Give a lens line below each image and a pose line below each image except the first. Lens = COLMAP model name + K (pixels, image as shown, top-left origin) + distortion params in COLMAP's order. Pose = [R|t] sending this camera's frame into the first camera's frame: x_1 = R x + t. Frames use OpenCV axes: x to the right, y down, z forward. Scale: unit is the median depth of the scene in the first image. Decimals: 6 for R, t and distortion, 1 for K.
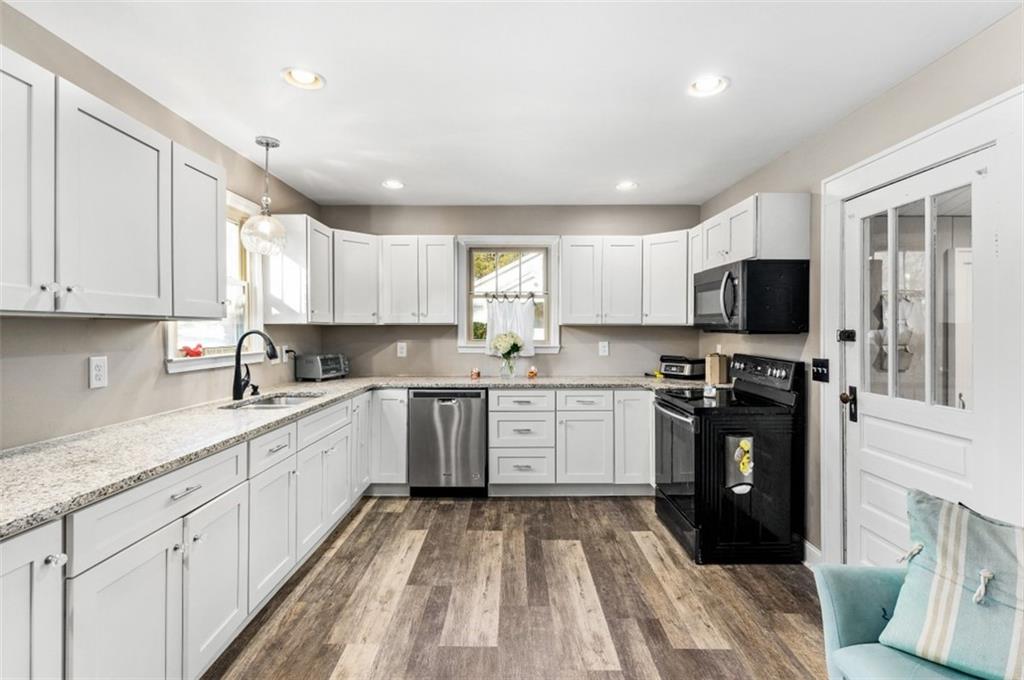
lens RADIAL K [[495.2, 0, 513.7], [0, 495.2, 330.0], [0, 0, 1]] dist [0.000734, -0.000121]
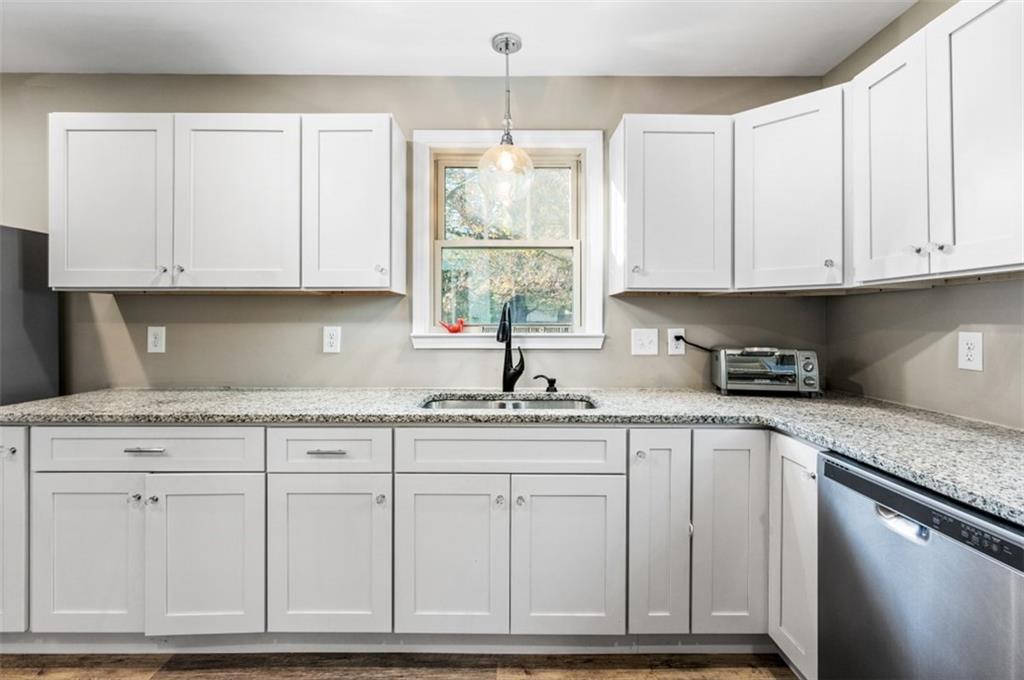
lens RADIAL K [[487.1, 0, 514.2], [0, 487.1, 324.6], [0, 0, 1]] dist [0.000295, -0.000111]
pose [[0.006417, 0.006844, -0.999956, 0.164115], [-0.002855, 0.999973, 0.006826, 0.021762], [0.999975, 0.002811, 0.006436, 0.766481]]
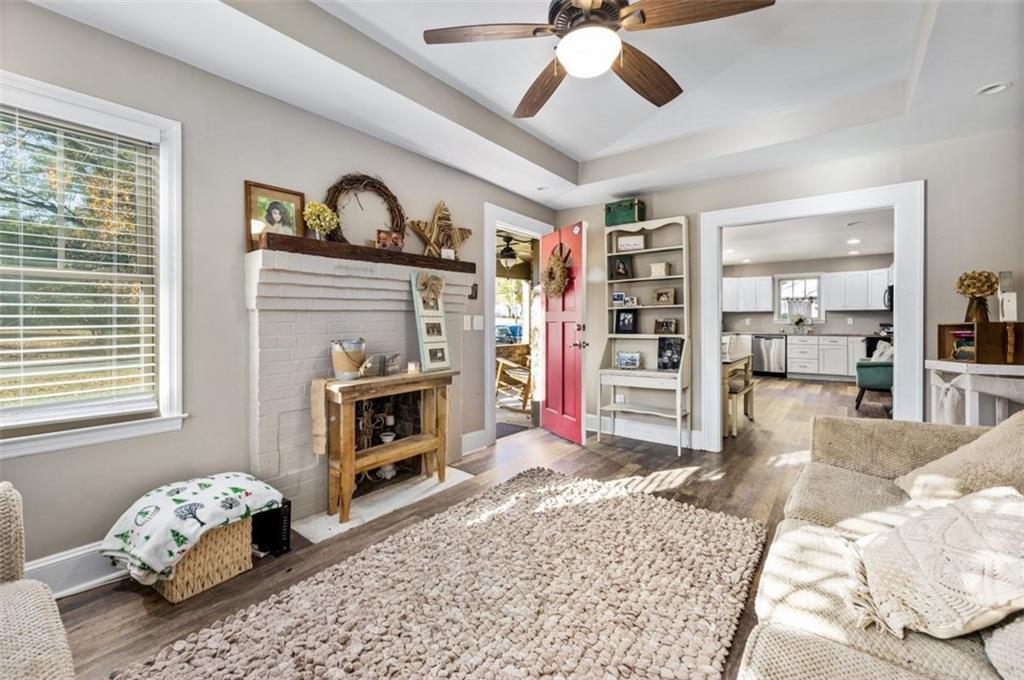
lens RADIAL K [[427.7, 0, 508.2], [0, 427.7, 325.0], [0, 0, 1]] dist [-0.001142, -0.000224]
pose [[0.779816, 0.002768, -0.626003, 0.217253], [0.000005, 0.999990, 0.004427, 0.054811], [0.626009, -0.003456, 0.779808, -1.704584]]
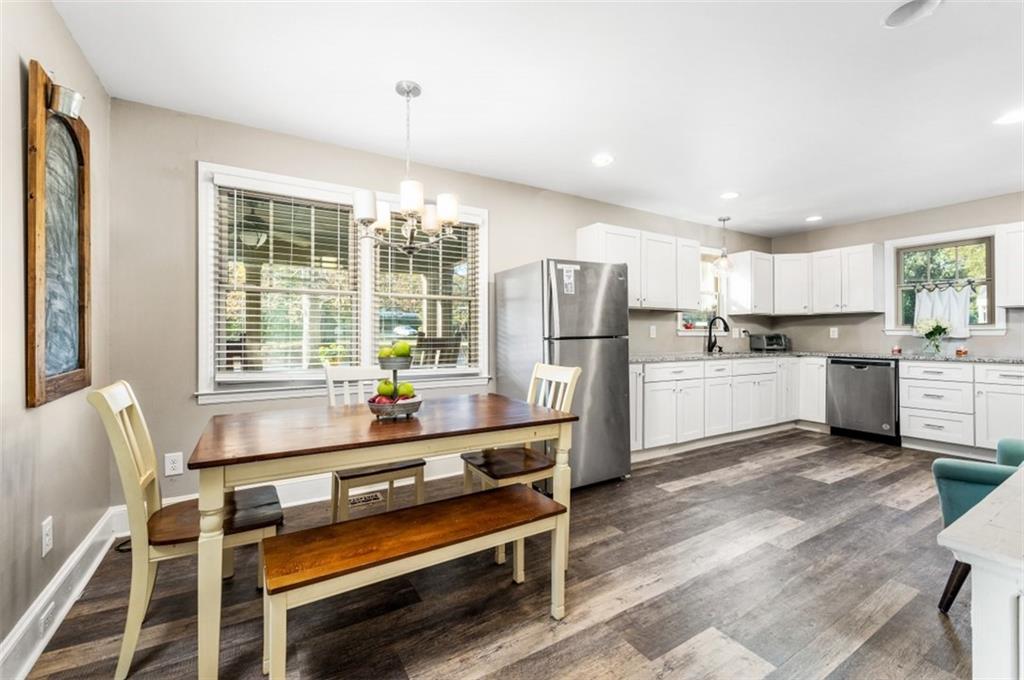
lens RADIAL K [[435.7, 0, 510.7], [0, 435.7, 335.7], [0, 0, 1]] dist [-0.001561, -0.000042]
pose [[0.517782, -0.000068, -0.855512, 0.397318], [0.001152, 0.999999, 0.000617, 0.054516], [0.855512, -0.001306, 0.517782, -0.446283]]
